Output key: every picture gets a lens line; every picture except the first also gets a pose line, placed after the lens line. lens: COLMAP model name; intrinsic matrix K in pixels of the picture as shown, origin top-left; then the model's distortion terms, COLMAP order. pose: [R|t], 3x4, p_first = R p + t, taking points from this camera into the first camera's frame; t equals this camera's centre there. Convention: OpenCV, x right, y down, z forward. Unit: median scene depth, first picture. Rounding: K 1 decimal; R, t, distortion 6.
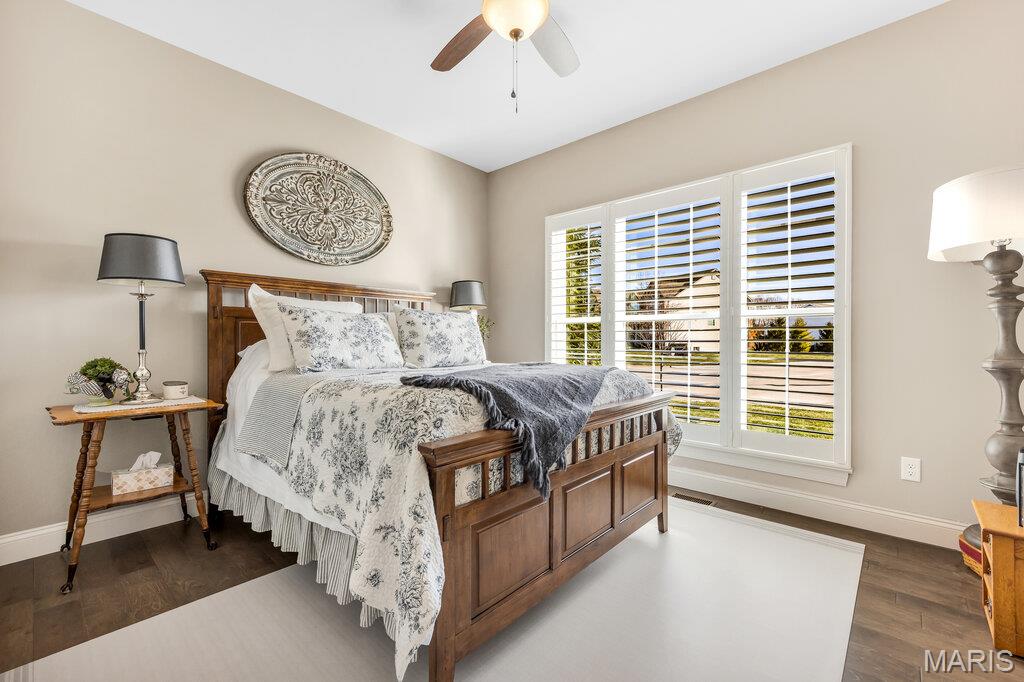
lens RADIAL K [[436.7, 0, 517.1], [0, 436.7, 342.7], [0, 0, 1]] dist [-0.000804, -0.000068]
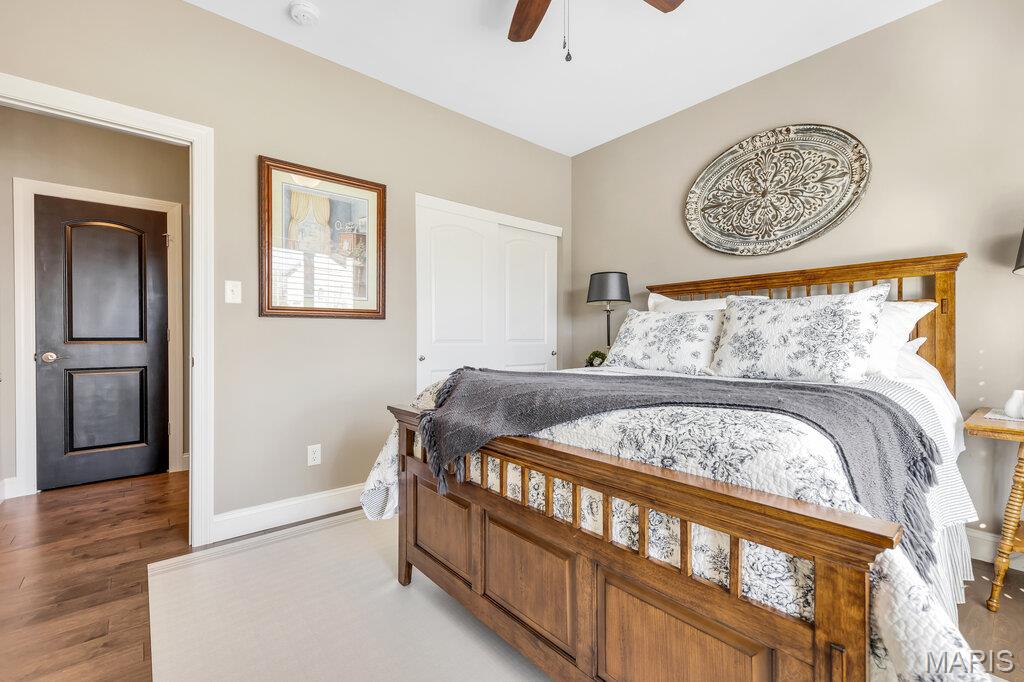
lens RADIAL K [[436.7, 0, 514.2], [0, 436.7, 339.1], [0, 0, 1]] dist [-0.000804, -0.000068]
pose [[-0.147480, -0.001705, -0.989064, 0.511607], [-0.006254, 0.999980, -0.000791, -0.004129], [0.989045, 0.006069, -0.147488, 0.638274]]
